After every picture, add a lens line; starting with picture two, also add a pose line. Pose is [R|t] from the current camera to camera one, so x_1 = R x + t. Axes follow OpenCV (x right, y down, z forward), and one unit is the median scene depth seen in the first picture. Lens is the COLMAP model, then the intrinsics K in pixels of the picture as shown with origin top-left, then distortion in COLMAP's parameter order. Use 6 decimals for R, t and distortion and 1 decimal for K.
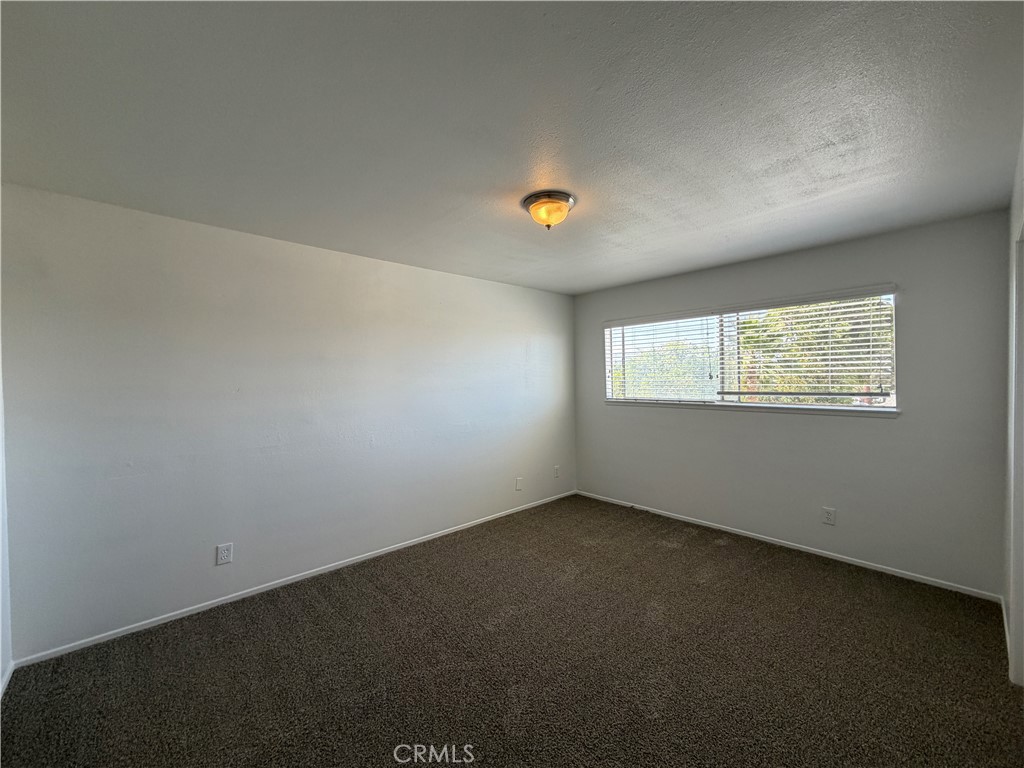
lens RADIAL K [[411.2, 0, 515.8], [0, 411.2, 388.2], [0, 0, 1]] dist [0.000148, 0.000737]
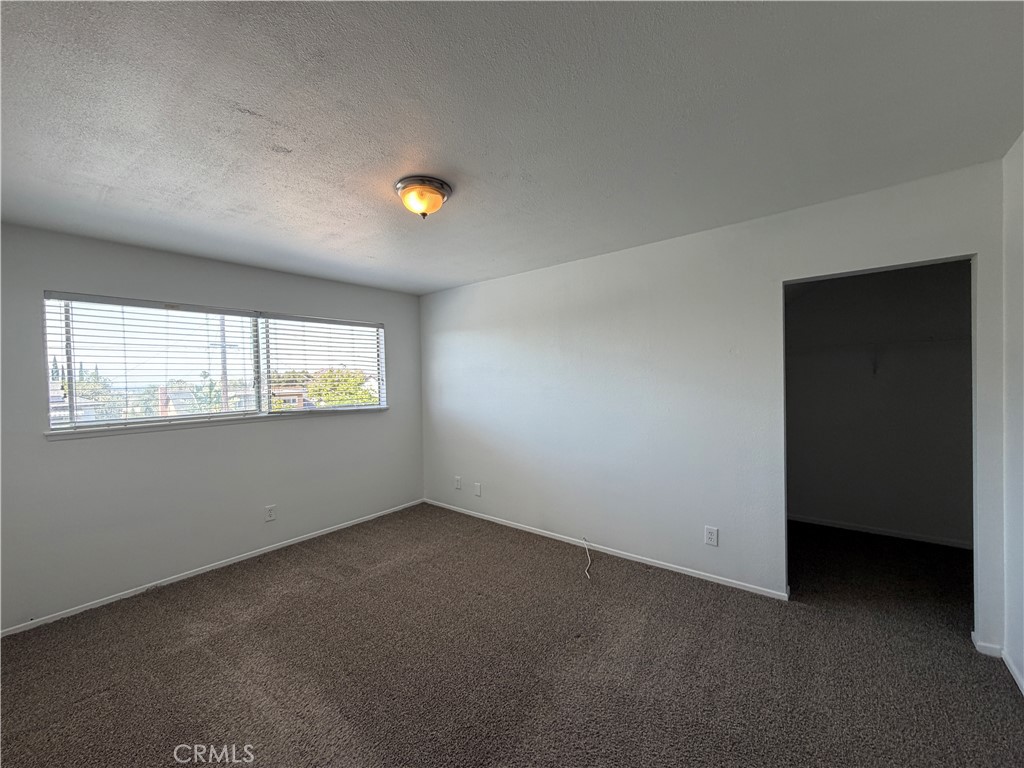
lens RADIAL K [[411.2, 0, 507.3], [0, 411.2, 384.7], [0, 0, 1]] dist [0.000148, 0.000737]
pose [[-0.156595, -0.001183, 0.987662, -0.517309], [0.051934, 0.998606, 0.009431, -0.010156], [-0.986297, 0.052770, -0.156315, 0.618132]]
